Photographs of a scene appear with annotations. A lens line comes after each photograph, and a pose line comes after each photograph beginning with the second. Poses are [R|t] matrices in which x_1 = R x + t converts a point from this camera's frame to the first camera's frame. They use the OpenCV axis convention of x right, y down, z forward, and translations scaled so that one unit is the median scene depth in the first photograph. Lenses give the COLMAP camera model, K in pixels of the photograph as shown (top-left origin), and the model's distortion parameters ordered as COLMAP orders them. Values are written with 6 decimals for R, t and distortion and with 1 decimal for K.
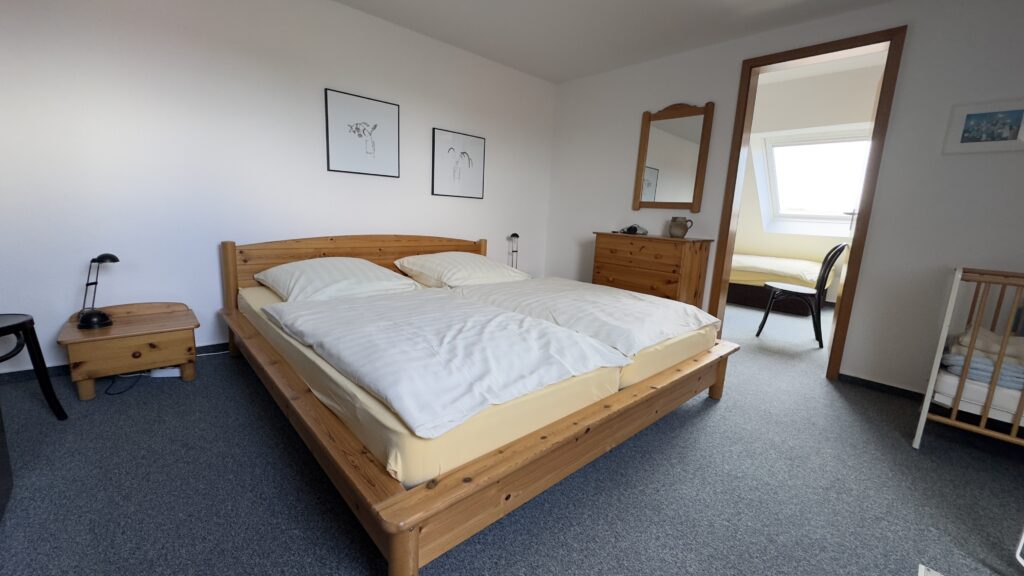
lens RADIAL K [[406.9, 0, 513.3], [0, 406.9, 285.3], [0, 0, 1]] dist [0.000998, -0.000024]
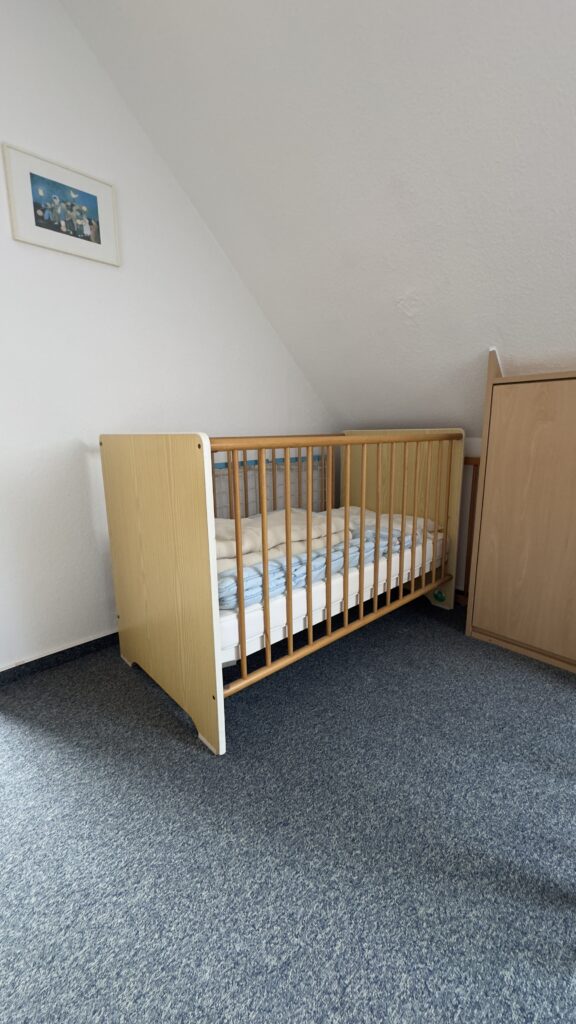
lens RADIAL K [[406.9, 0, 290.0], [0, 406.9, 506.1], [0, 0, 1]] dist [0.000998, -0.000024]
pose [[-0.004072, -0.241723, 0.970337, 0.203480], [0.185061, 0.953402, 0.238281, -0.018790], [-0.982719, 0.180541, 0.040851, 0.322418]]
